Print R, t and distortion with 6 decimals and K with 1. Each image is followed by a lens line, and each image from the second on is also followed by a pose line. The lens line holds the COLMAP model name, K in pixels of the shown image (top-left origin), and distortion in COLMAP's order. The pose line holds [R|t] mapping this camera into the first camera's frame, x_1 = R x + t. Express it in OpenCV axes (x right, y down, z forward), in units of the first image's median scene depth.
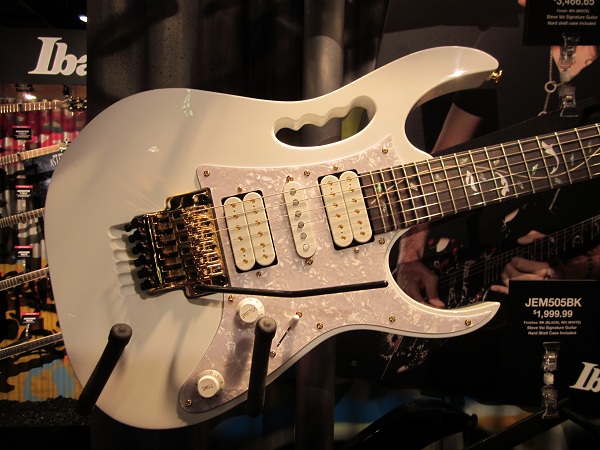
lens RADIAL K [[511.7, 0, 301.8], [0, 511.7, 225.1], [0, 0, 1]] dist [-0.023810, -0.003781]
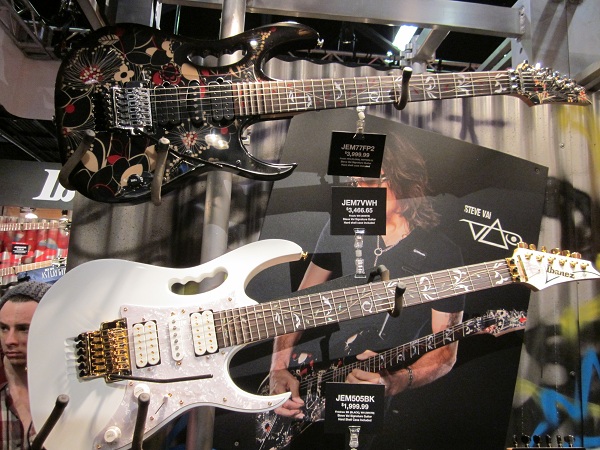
lens RADIAL K [[511.7, 0, 299.5], [0, 511.7, 224.2], [0, 0, 1]] dist [-0.023810, -0.003781]
pose [[0.999493, 0.031252, 0.006111, 0.376306], [-0.029102, 0.974358, -0.223115, -0.012572], [-0.012927, 0.222824, 0.974773, -0.746273]]
